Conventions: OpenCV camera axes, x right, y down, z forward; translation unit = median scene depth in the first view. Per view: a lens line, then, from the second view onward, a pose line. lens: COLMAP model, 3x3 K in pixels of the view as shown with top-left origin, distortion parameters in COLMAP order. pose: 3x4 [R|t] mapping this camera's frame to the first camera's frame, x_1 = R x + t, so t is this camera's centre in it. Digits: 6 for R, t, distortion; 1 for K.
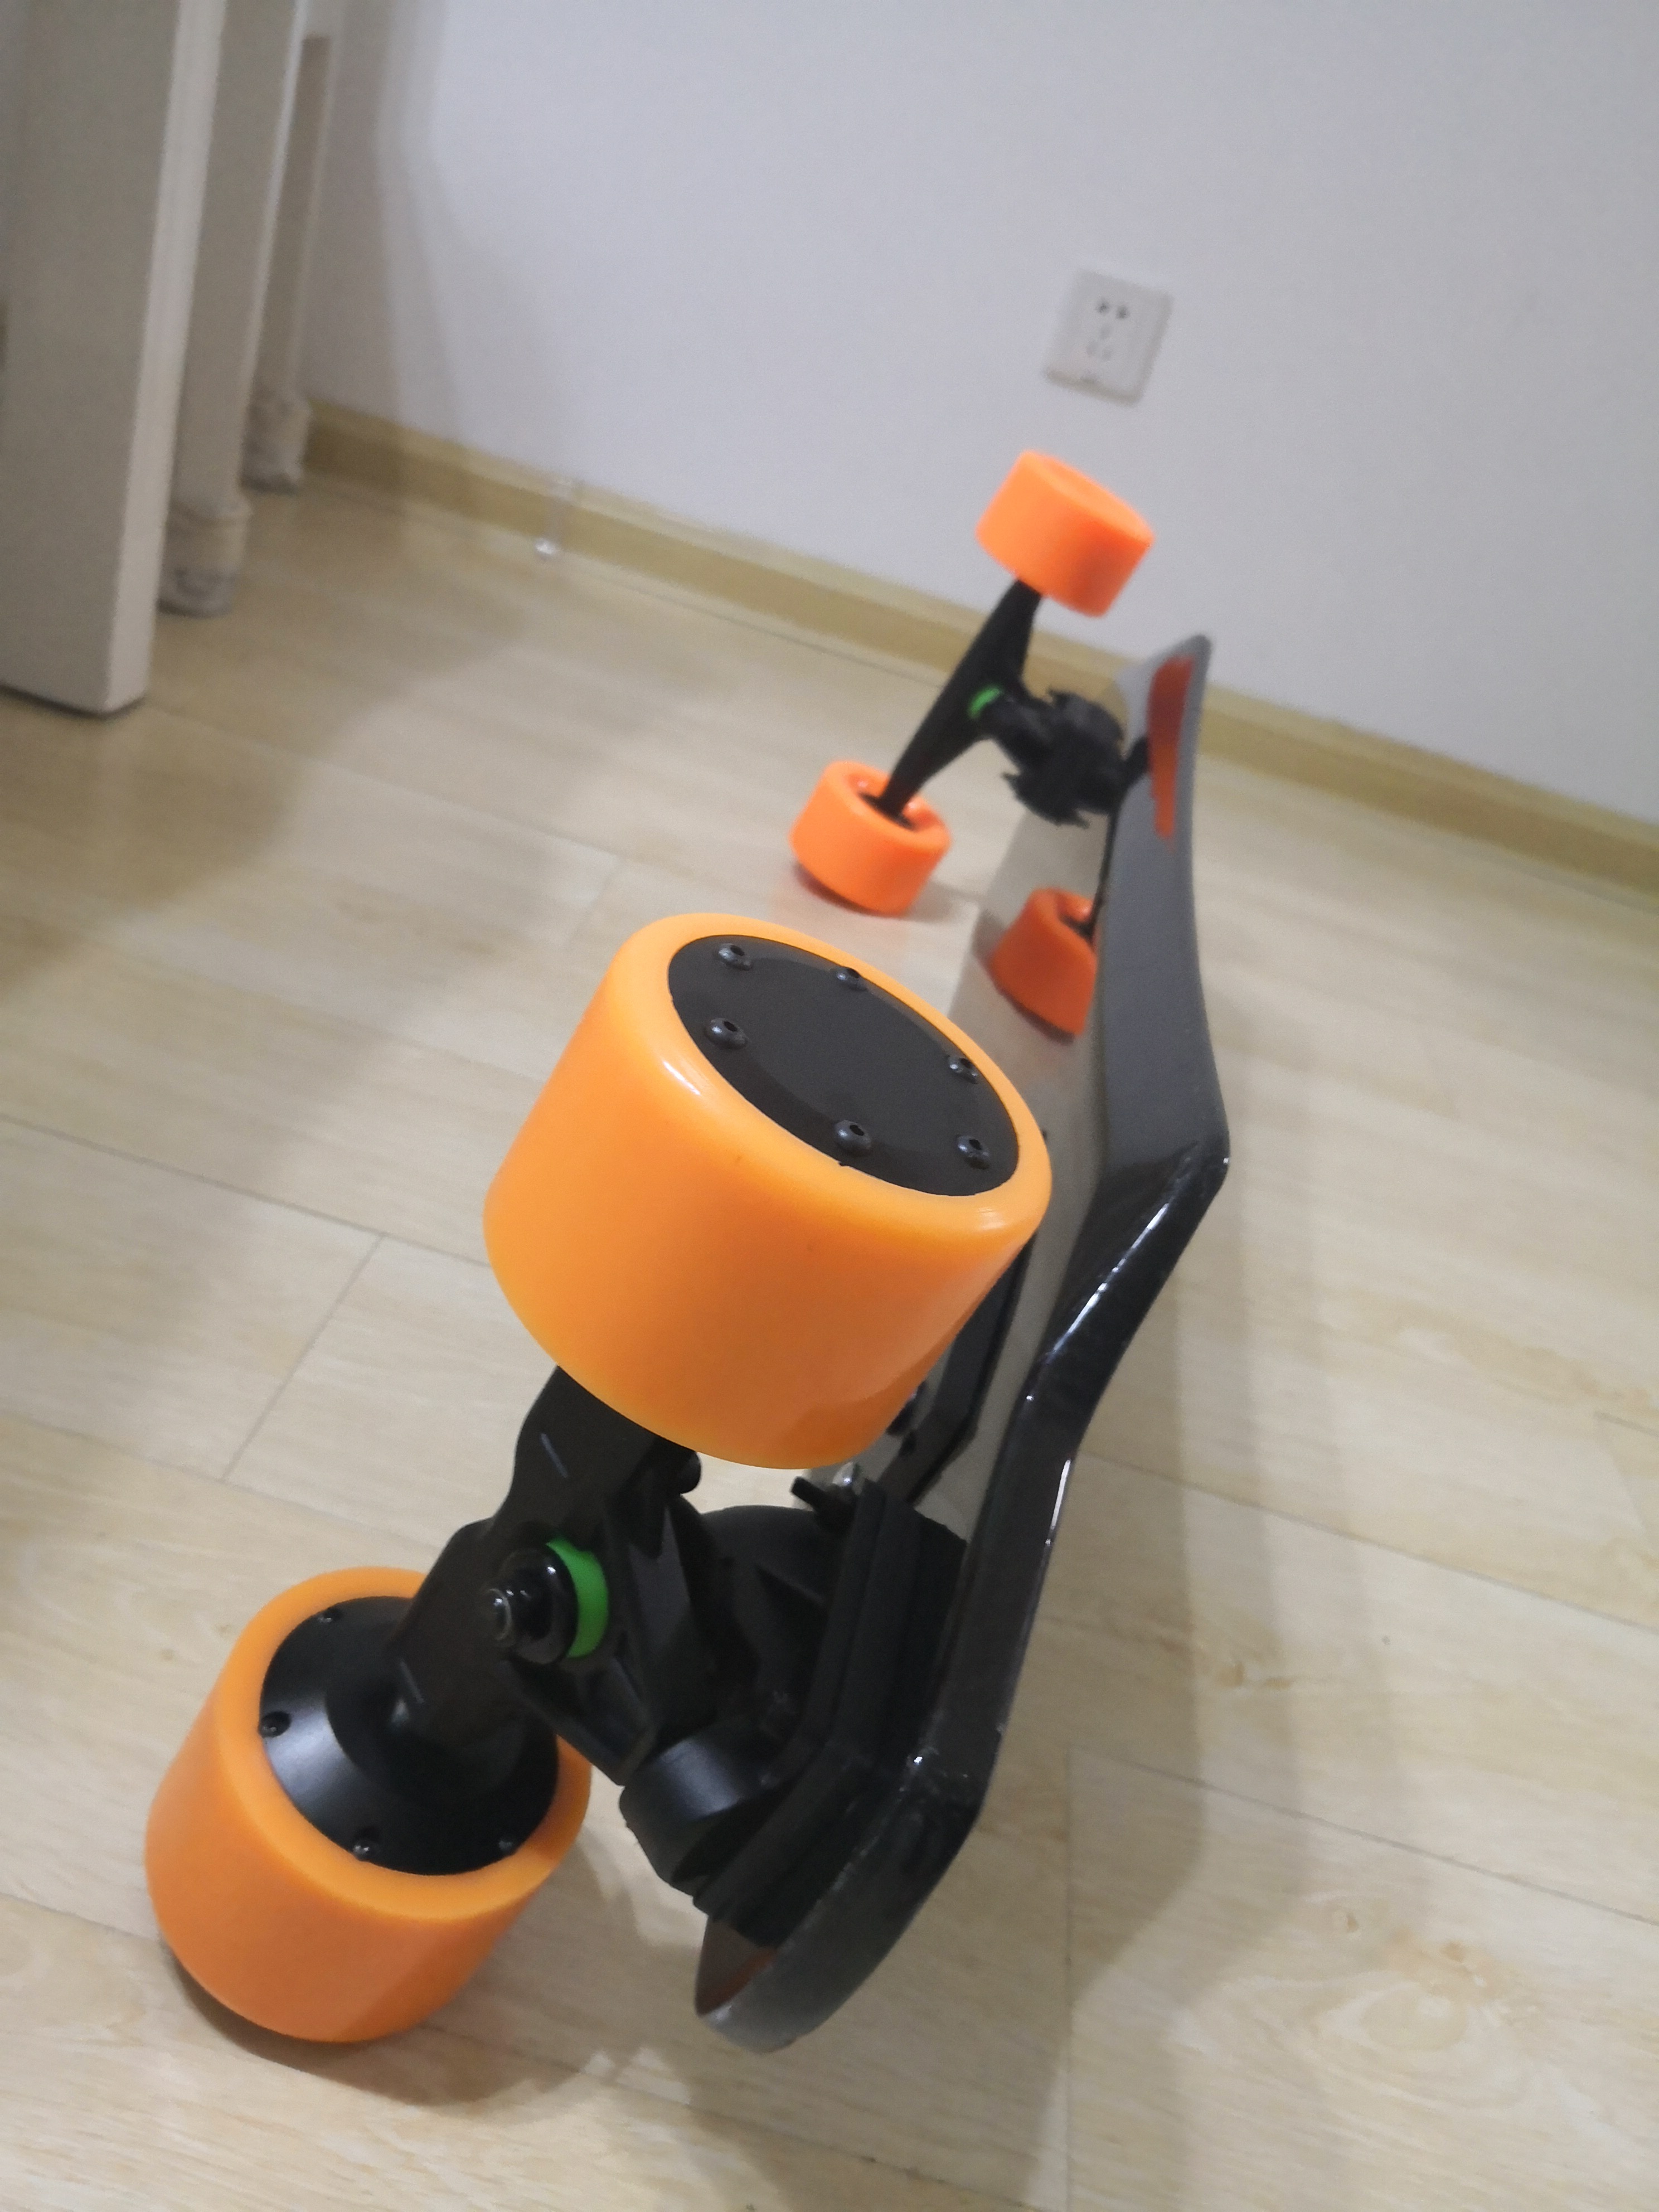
lens RADIAL K [[1853.9, 0, 795.3], [0, 1853.9, 1116.0], [0, 0, 1]] dist [0.009862, -0.050061]
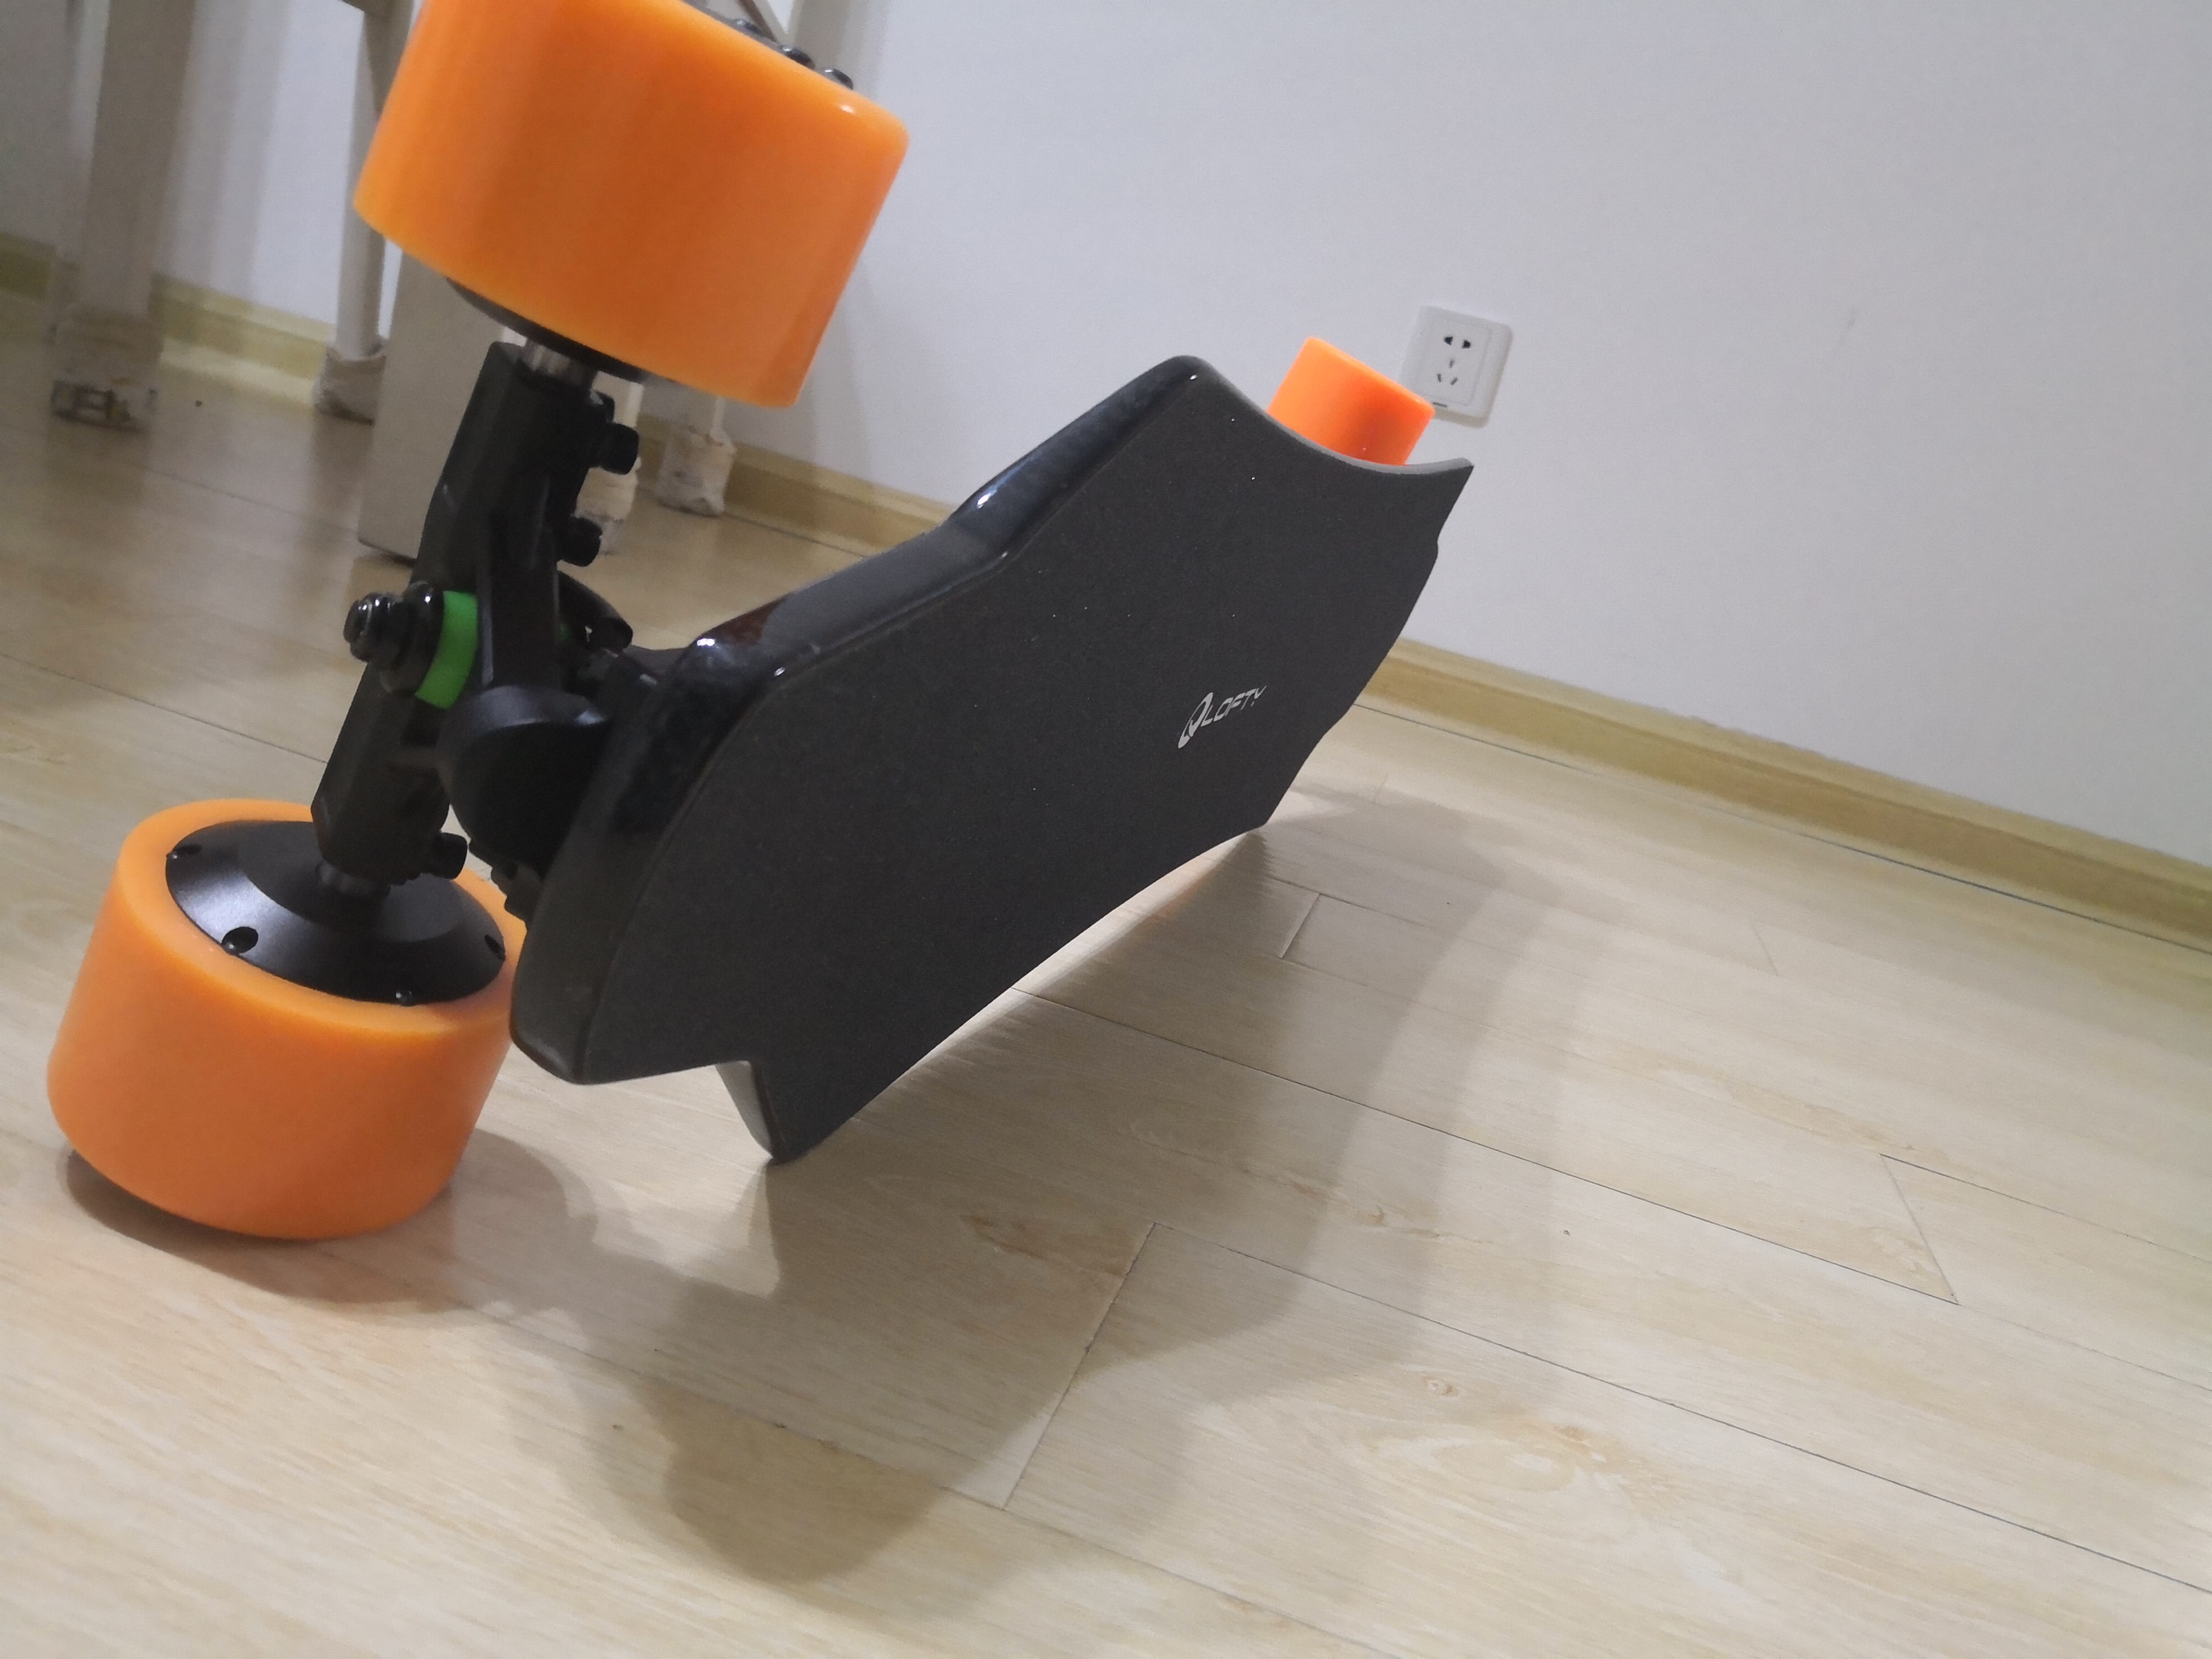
lens RADIAL K [[1853.9, 0, 1134.9], [0, 1853.9, 828.9], [0, 0, 1]] dist [0.009862, -0.050061]
pose [[0.996038, 0.007592, -0.088609, 0.188129], [-0.032764, 0.957597, -0.286242, 0.360263], [0.082679, 0.288011, 0.954051, 0.067174]]
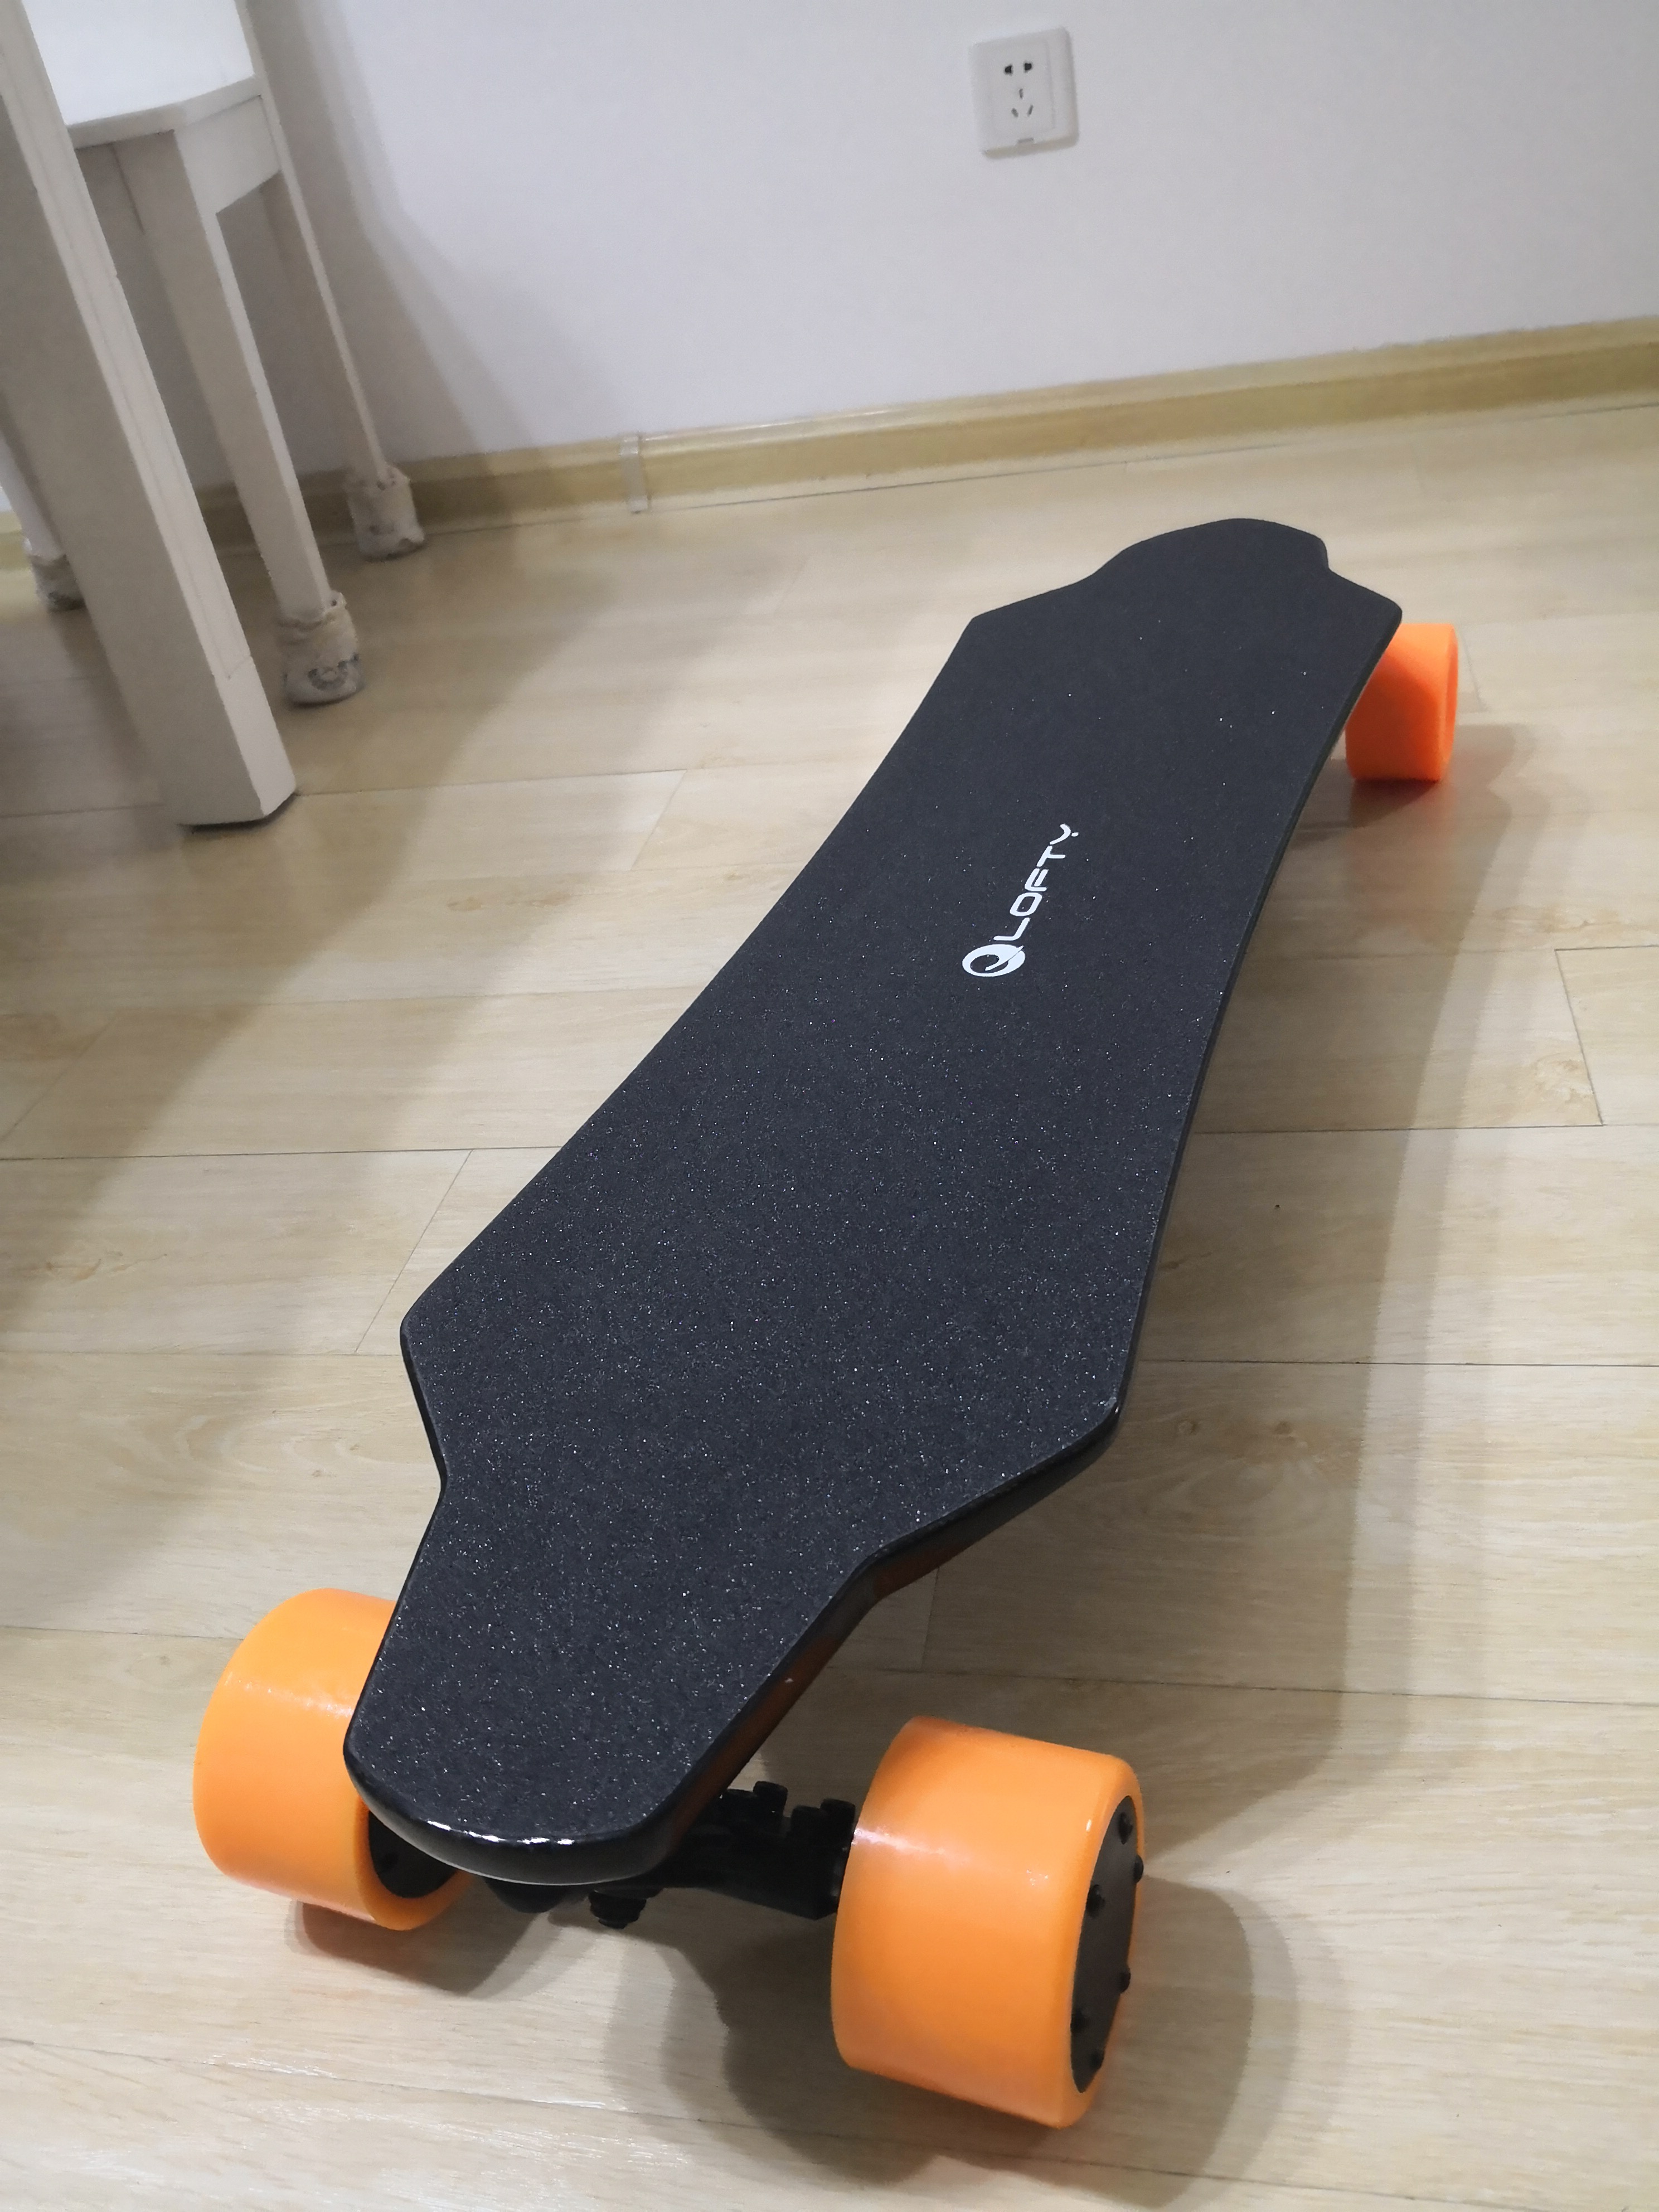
lens RADIAL K [[1853.9, 0, 824.9], [0, 1853.9, 1119.9], [0, 0, 1]] dist [0.009862, -0.050061]
pose [[0.906441, -0.317298, -0.278722, 0.404497], [0.341137, 0.939150, 0.040293, 0.082564], [0.248977, -0.131605, 0.959526, -0.207508]]
